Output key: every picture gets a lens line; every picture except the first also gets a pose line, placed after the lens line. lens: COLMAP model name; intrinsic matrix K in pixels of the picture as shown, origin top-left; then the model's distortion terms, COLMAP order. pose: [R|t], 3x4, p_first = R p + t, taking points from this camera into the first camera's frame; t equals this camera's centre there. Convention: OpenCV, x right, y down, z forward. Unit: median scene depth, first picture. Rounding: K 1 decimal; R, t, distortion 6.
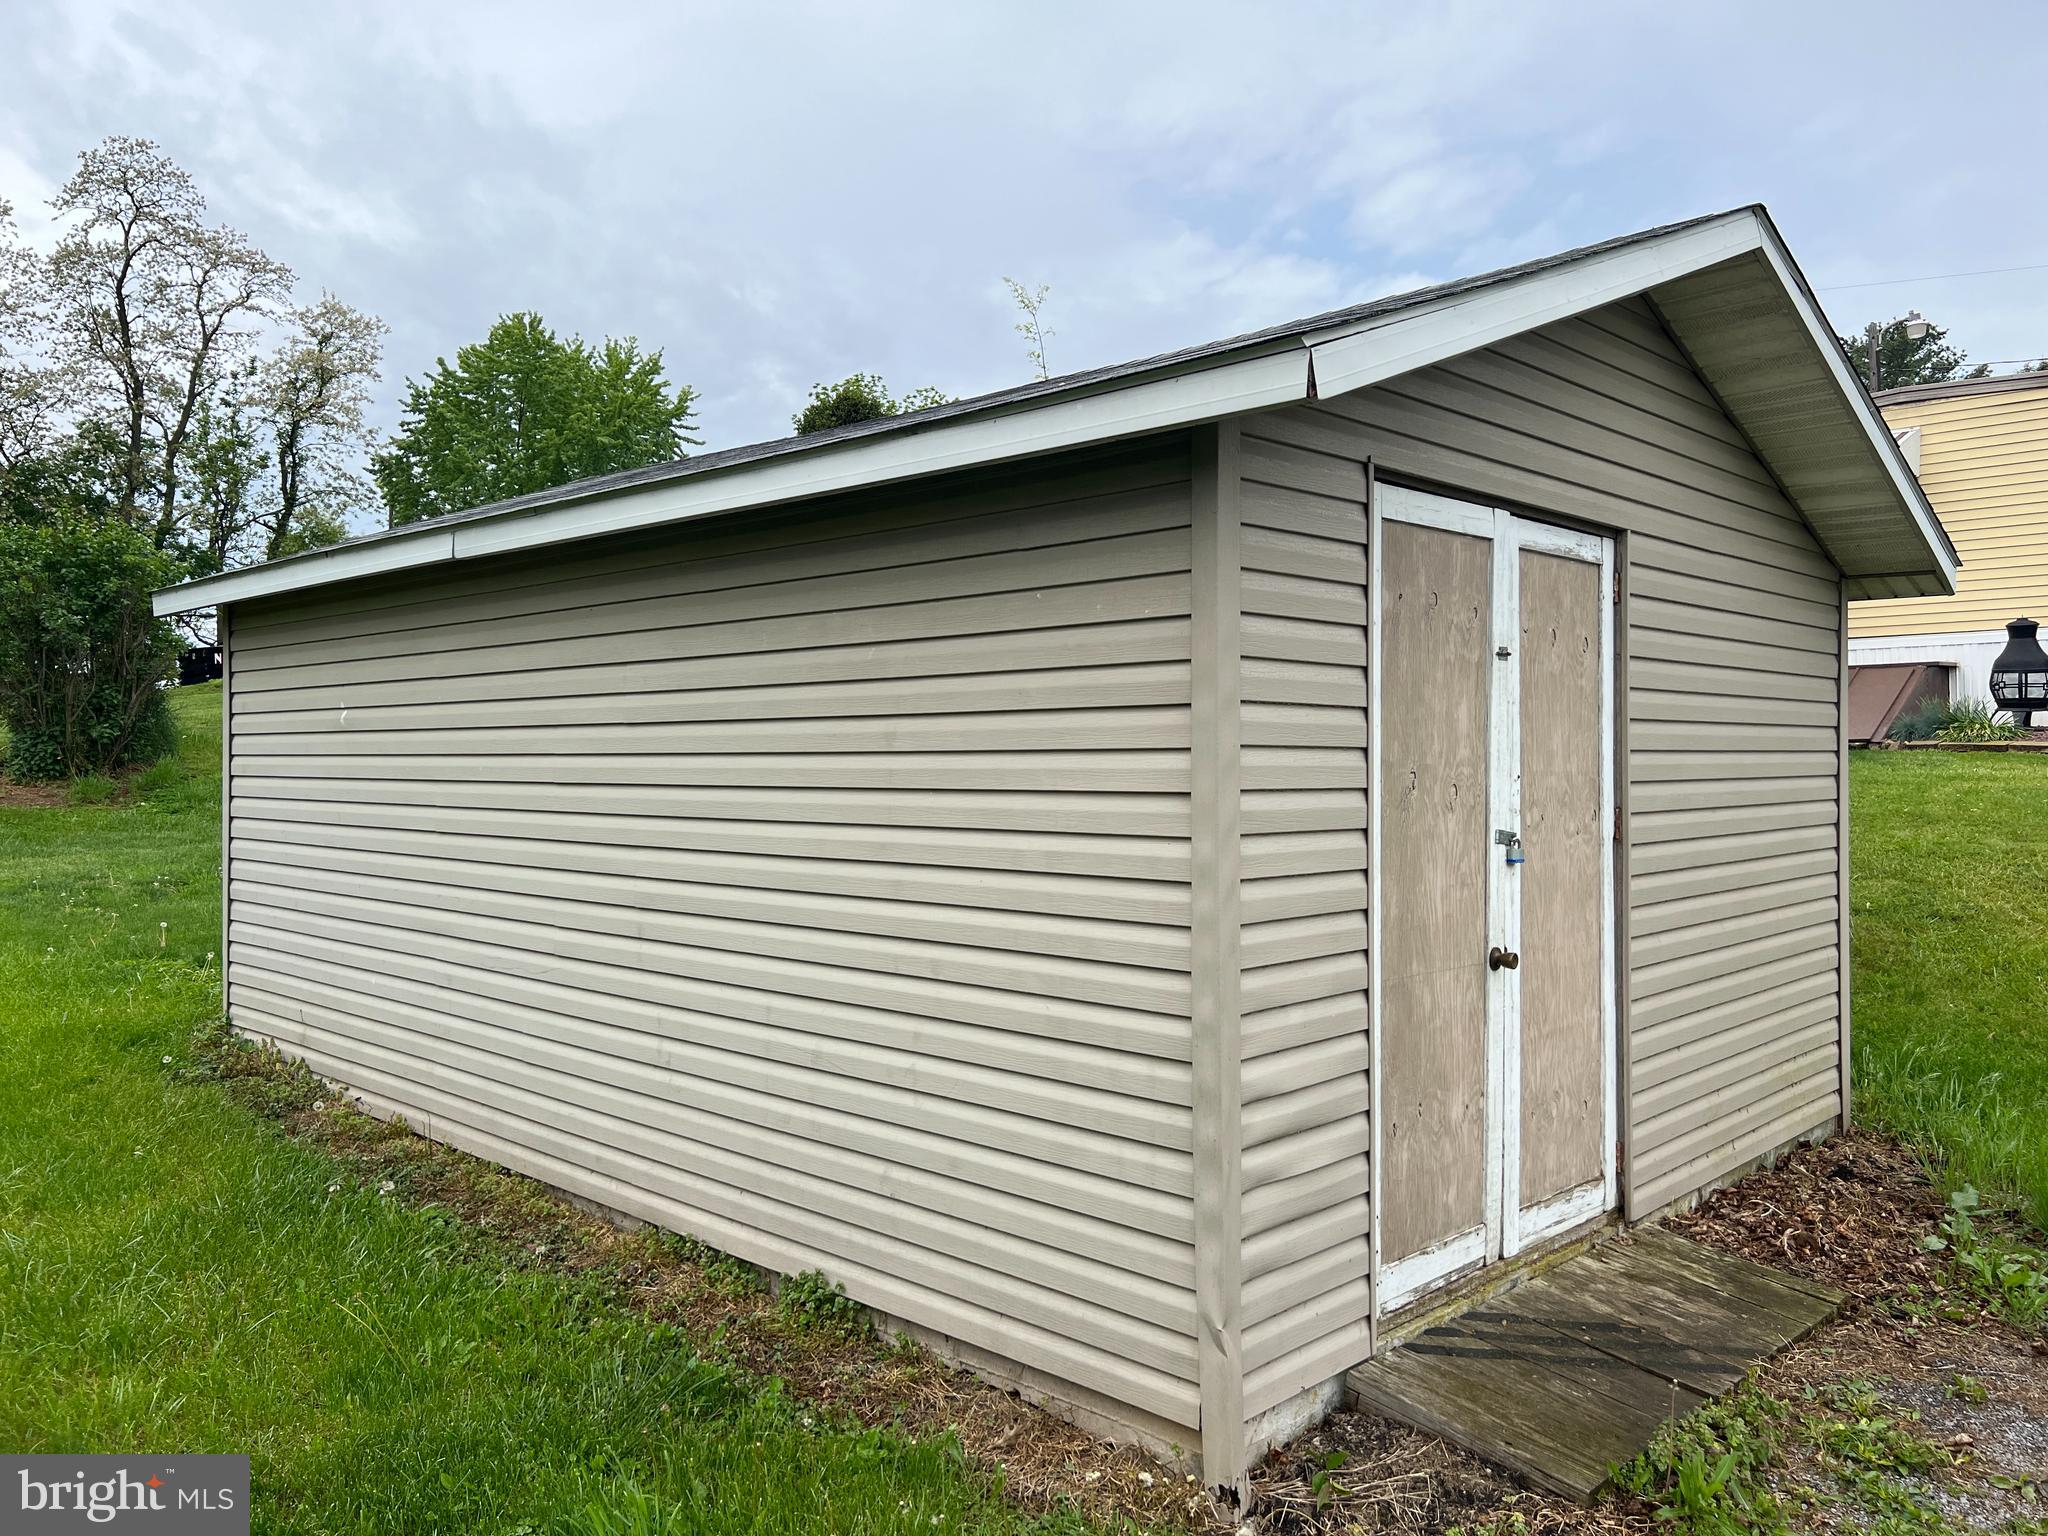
lens RADIAL K [[1533.1, 0, 1015.0], [0, 1533.1, 762.3], [0, 0, 1]] dist [0.063491, -0.075101]
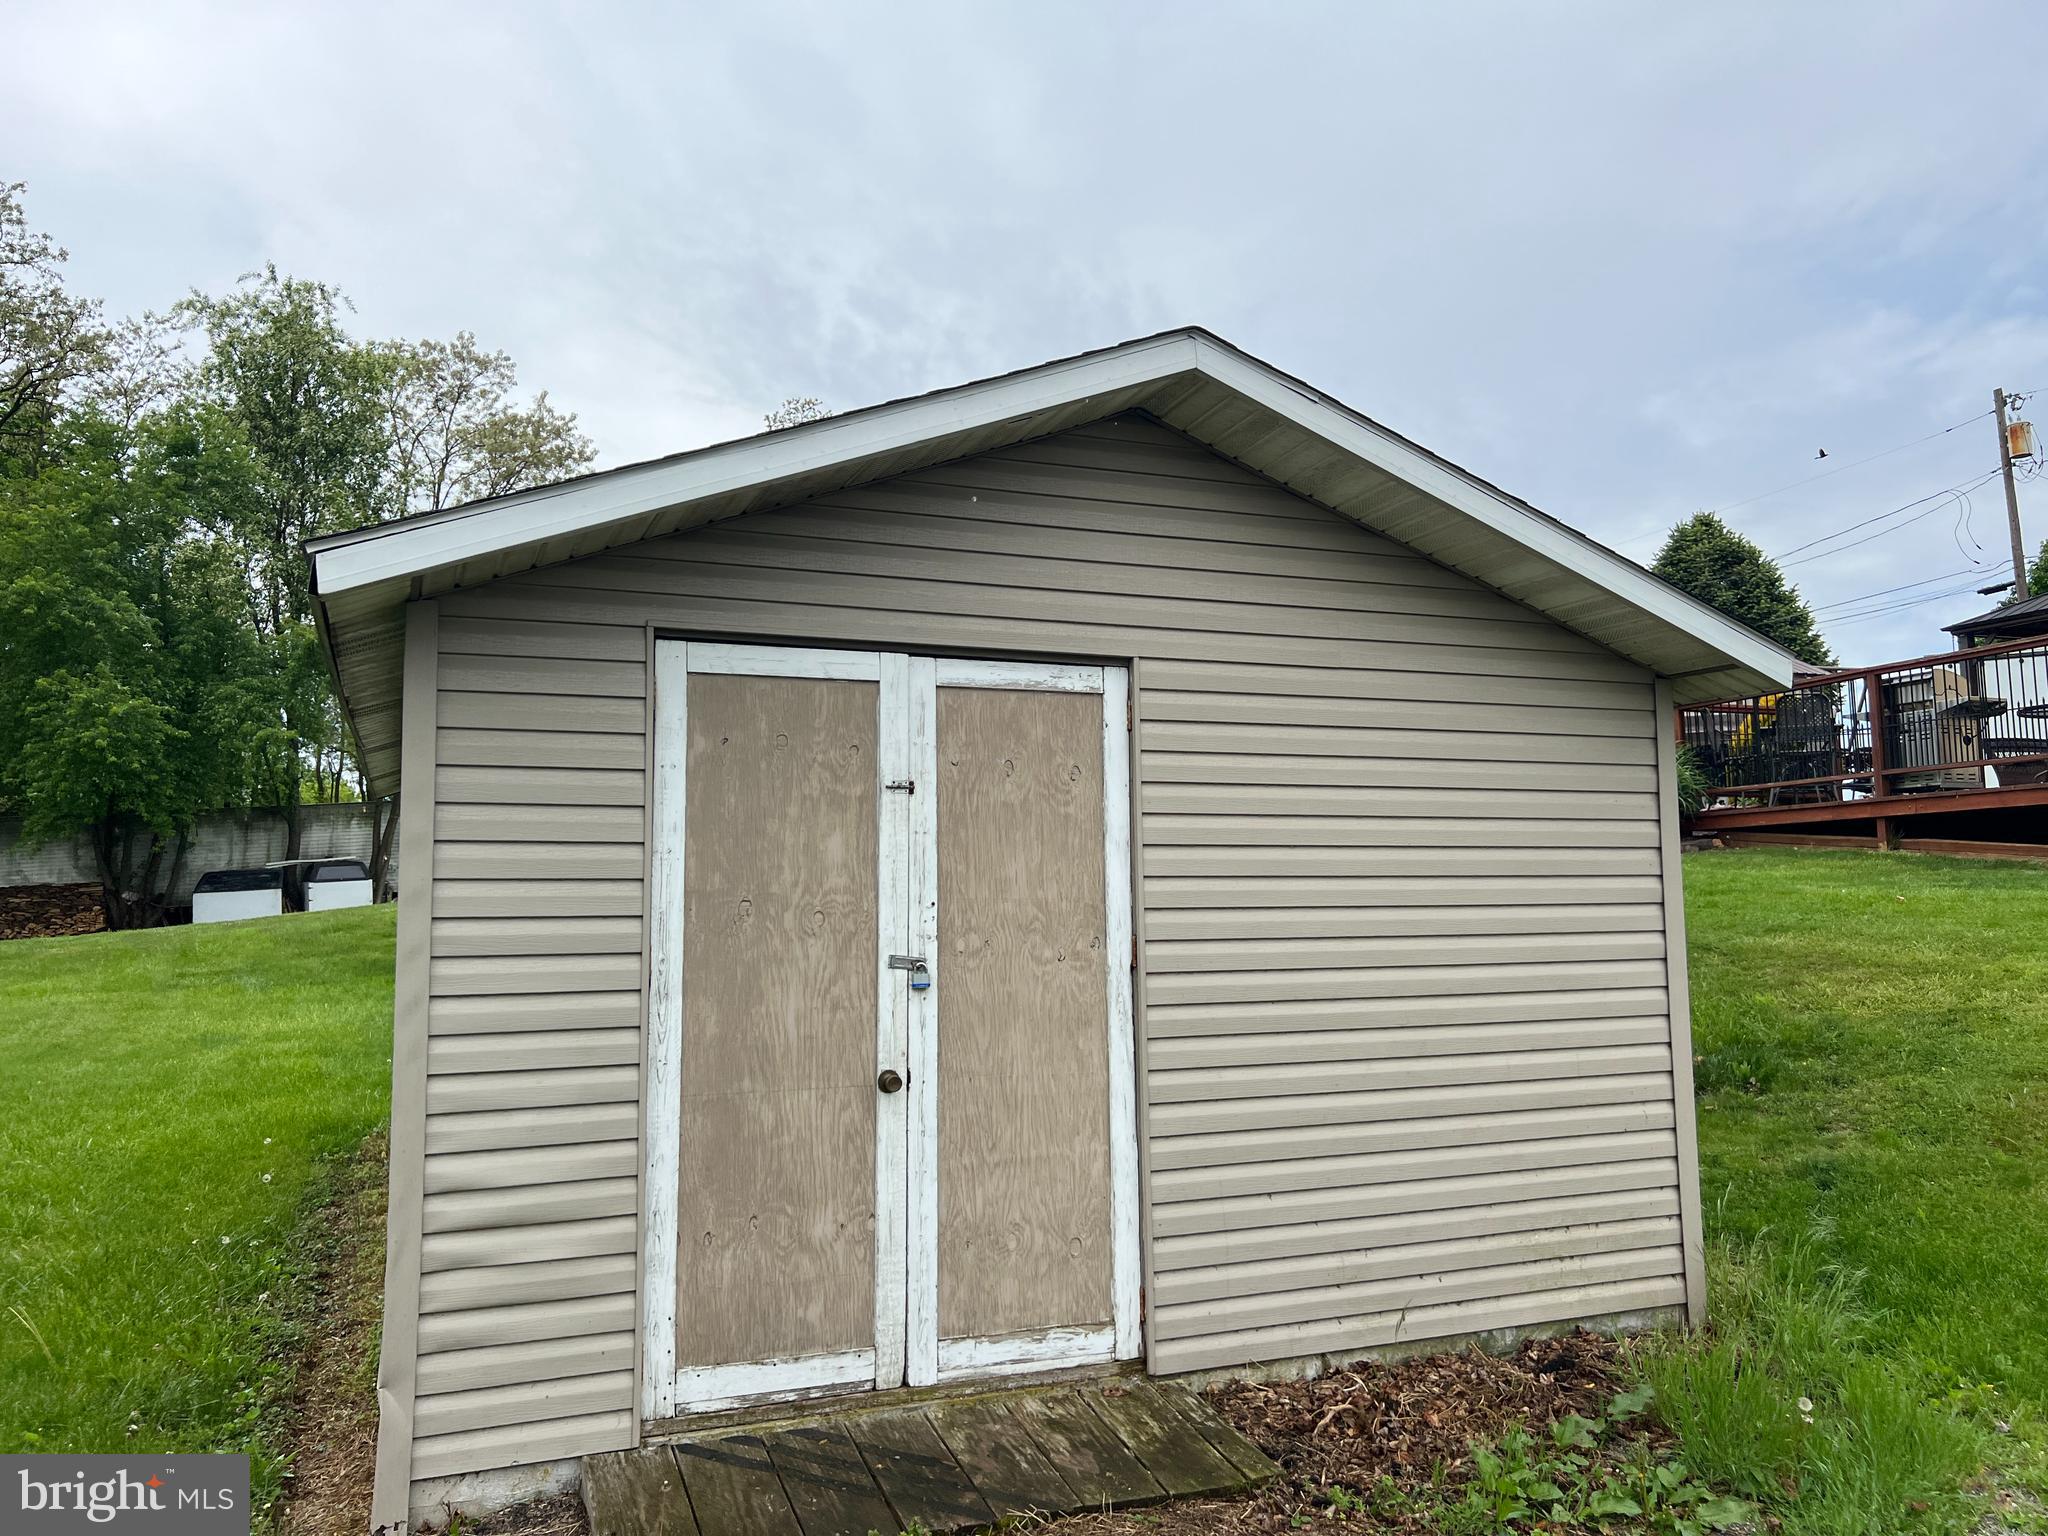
lens RADIAL K [[1533.1, 0, 1034.8], [0, 1533.1, 761.6], [0, 0, 1]] dist [0.063491, -0.075101]
pose [[0.911690, -0.050027, -0.407821, 0.833268], [0.010700, 0.995114, -0.098149, 0.016272], [0.410739, 0.085118, 0.907771, 0.087577]]
